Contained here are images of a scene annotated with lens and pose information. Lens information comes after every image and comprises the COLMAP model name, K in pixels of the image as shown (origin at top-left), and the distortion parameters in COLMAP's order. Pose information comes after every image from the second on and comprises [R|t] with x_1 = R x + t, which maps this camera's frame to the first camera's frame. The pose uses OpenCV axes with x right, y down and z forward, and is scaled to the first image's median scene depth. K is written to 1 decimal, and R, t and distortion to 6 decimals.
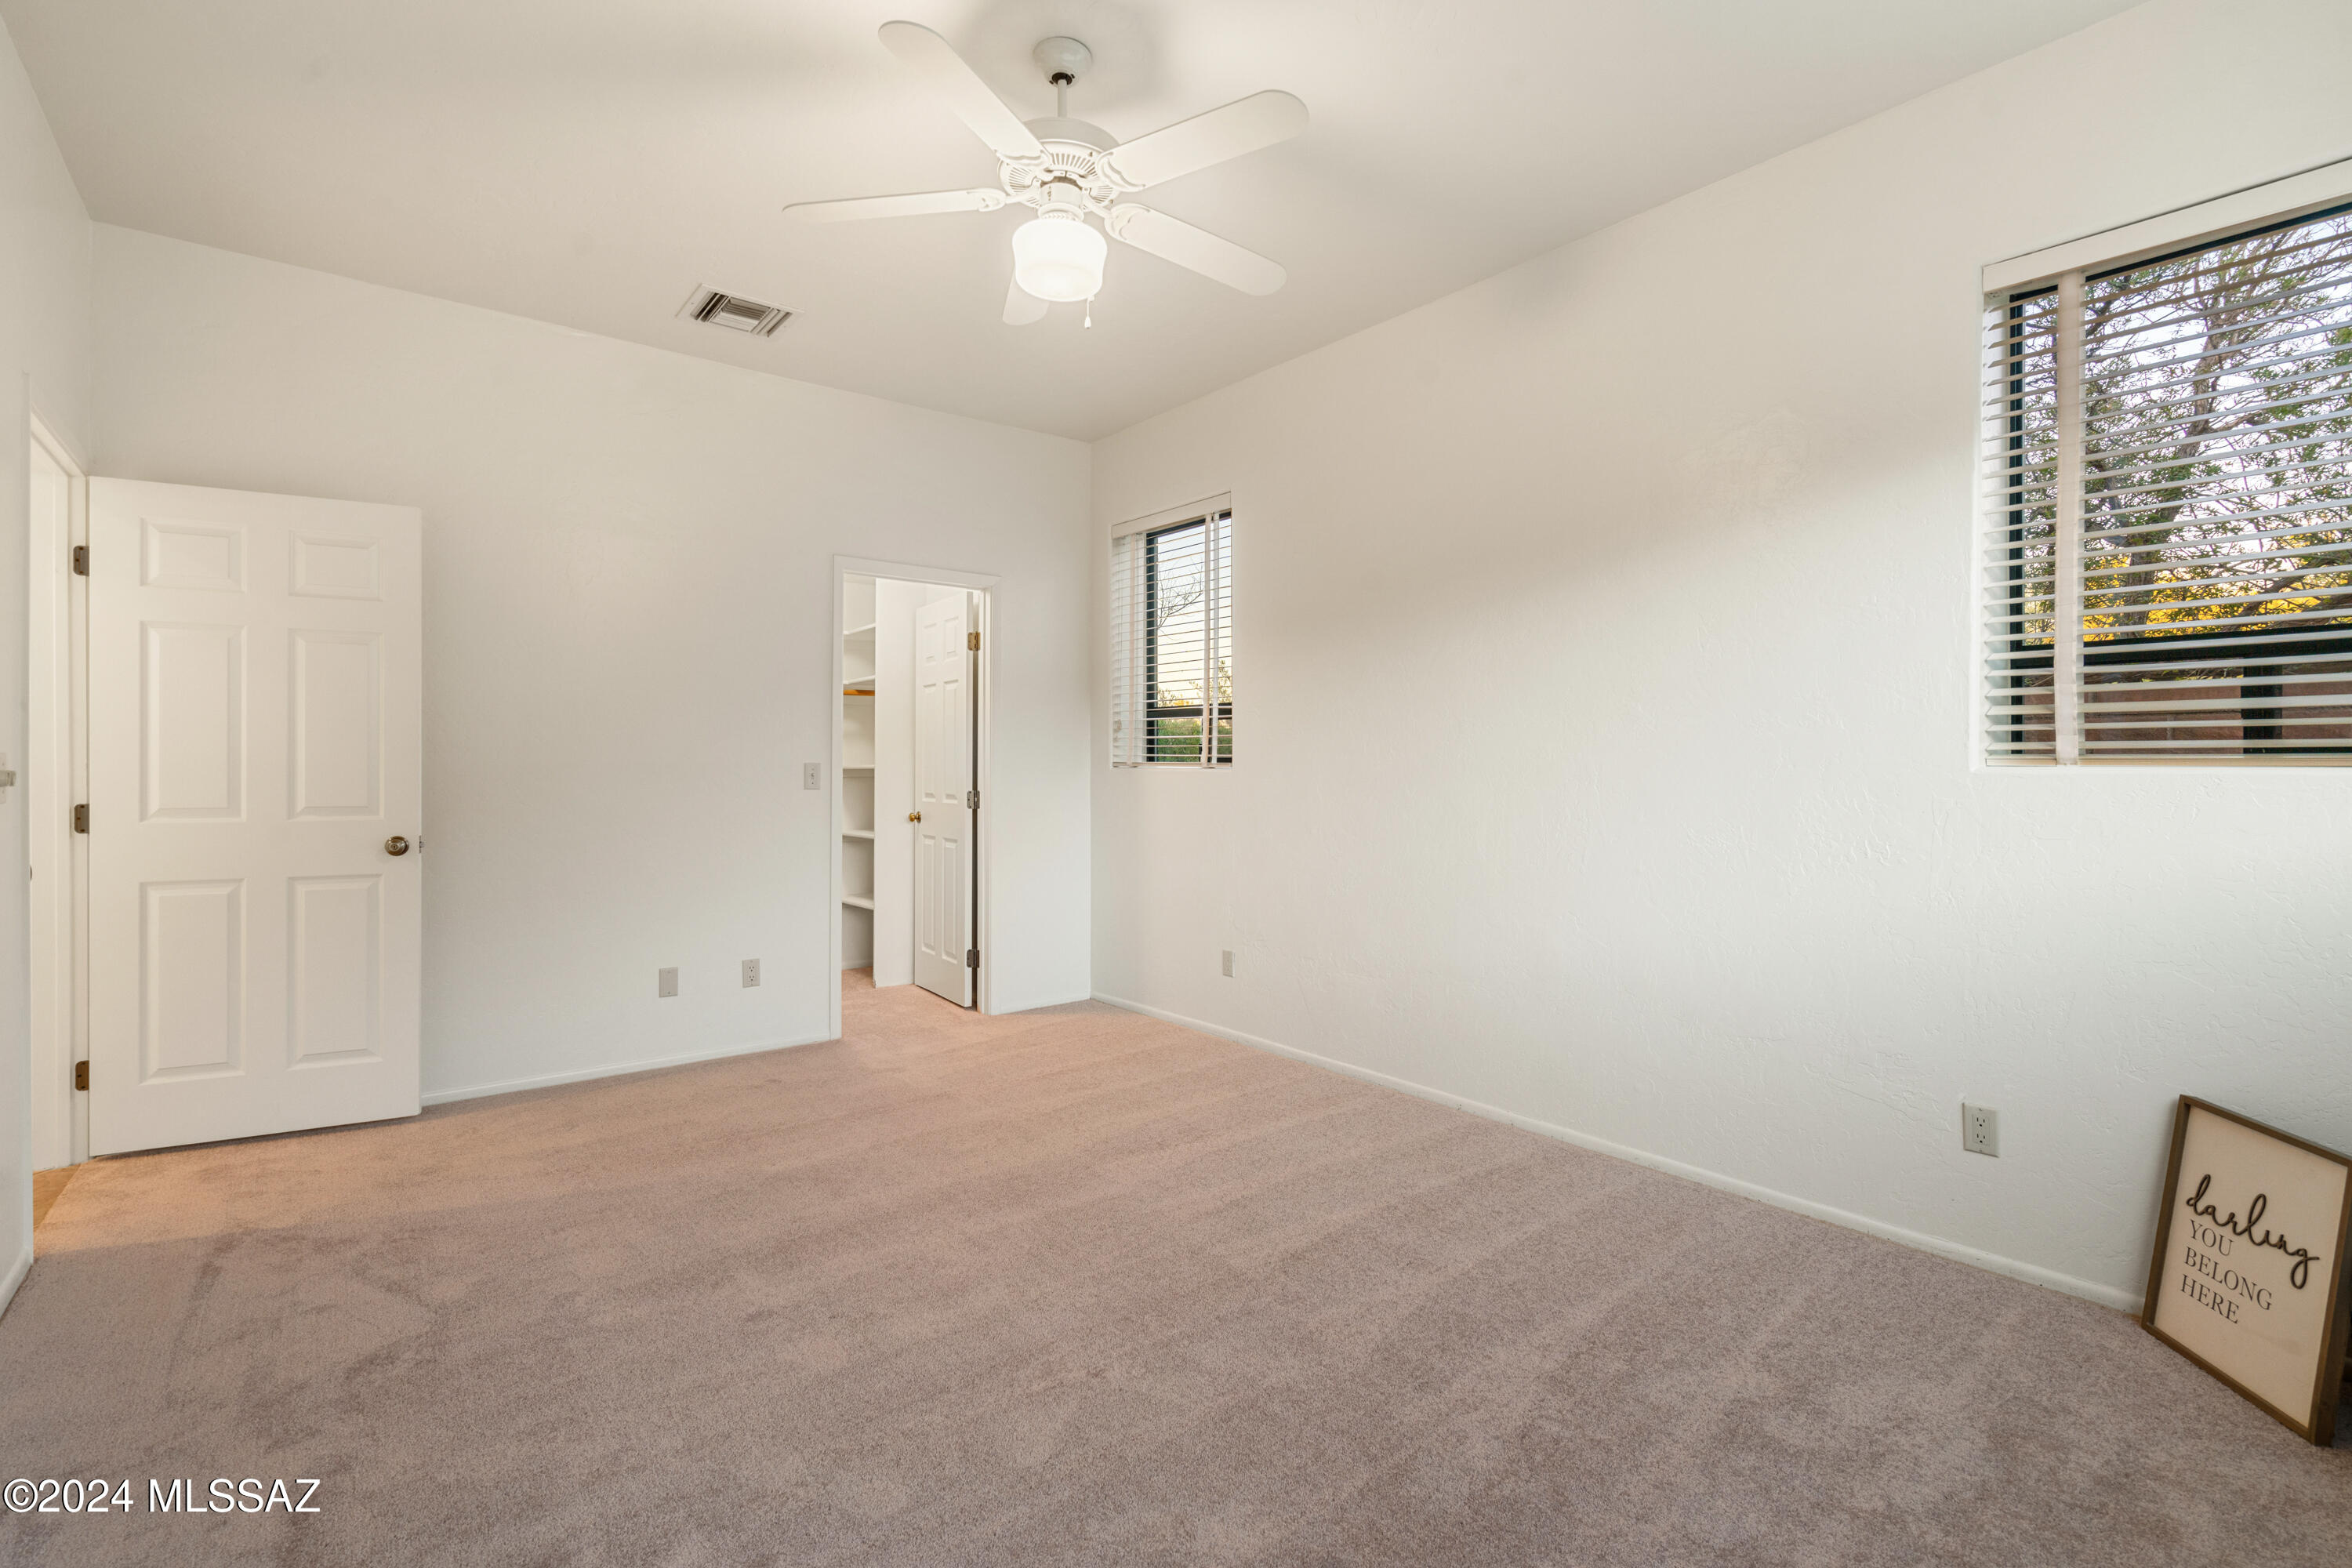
lens RADIAL K [[1043.2, 0, 1174.8], [0, 1043.2, 774.5], [0, 0, 1]] dist [0.000866, 0.000418]
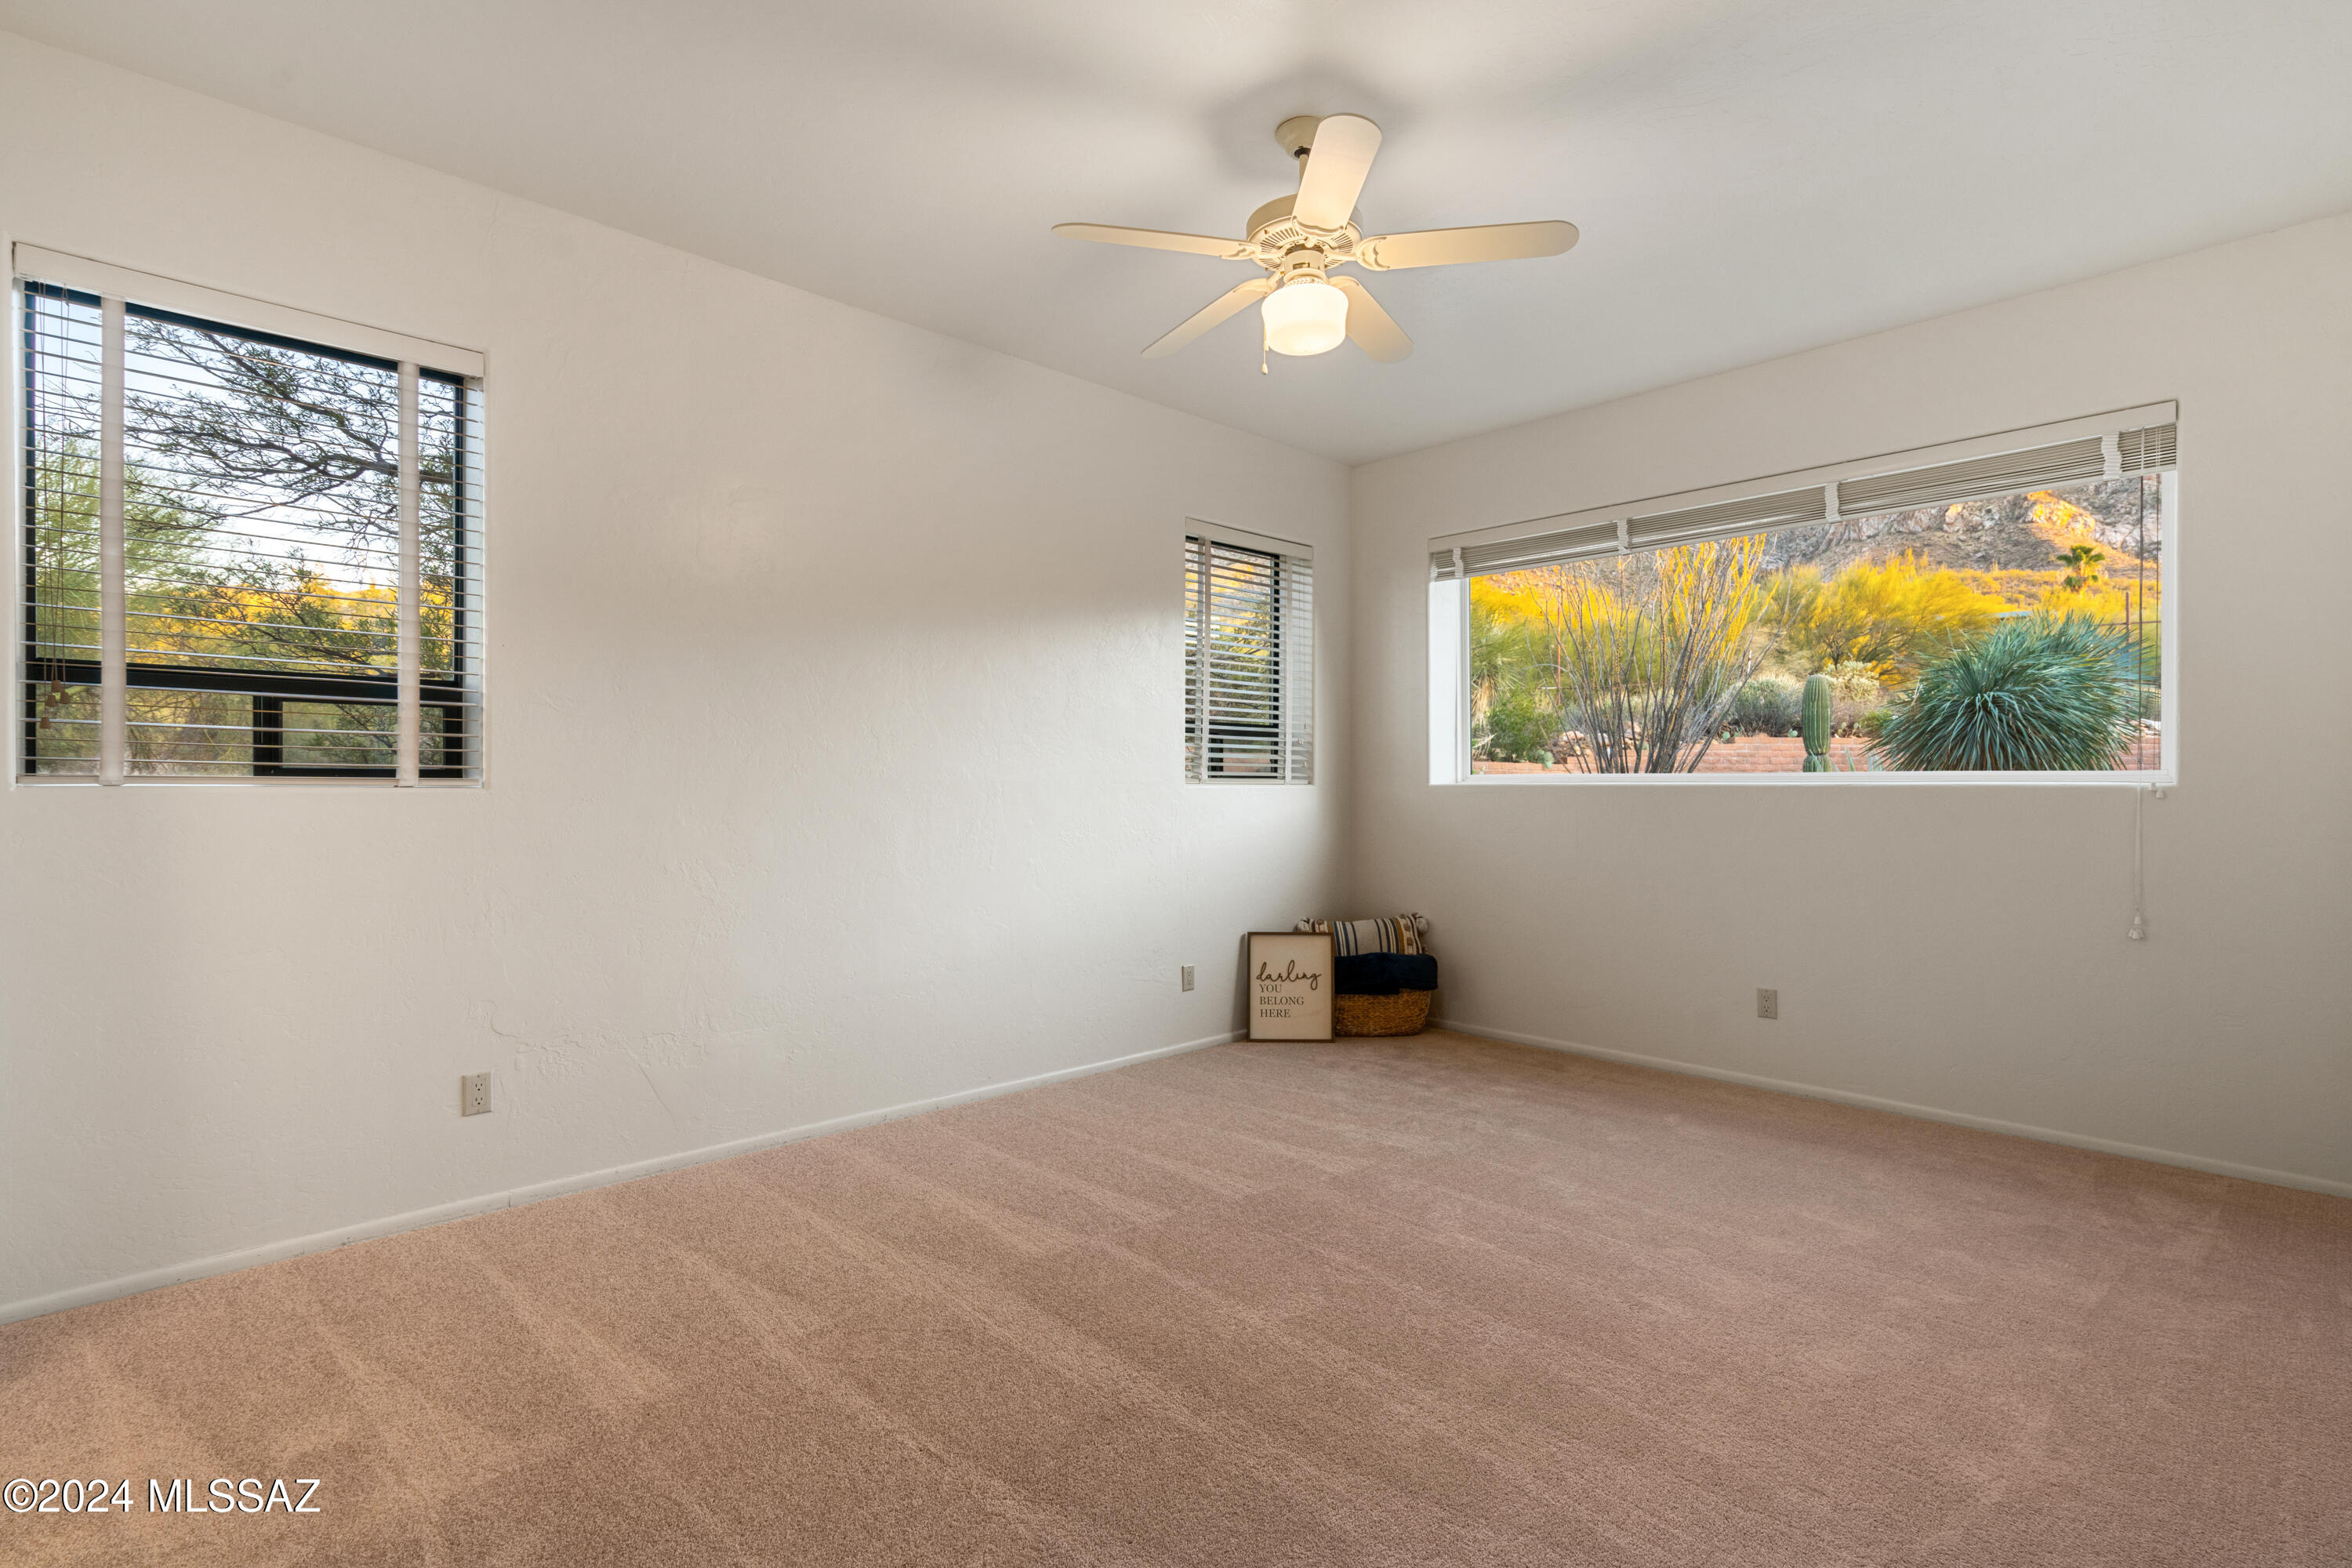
lens RADIAL K [[1086.3, 0, 1178.8], [0, 1086.3, 780.1], [0, 0, 1]] dist [-0.000958, 0.000662]
pose [[-0.061422, 0.001514, 0.998111, -1.287181], [0.005717, 0.999983, -0.001165, -0.013488], [-0.998095, 0.005634, -0.061430, 1.244688]]
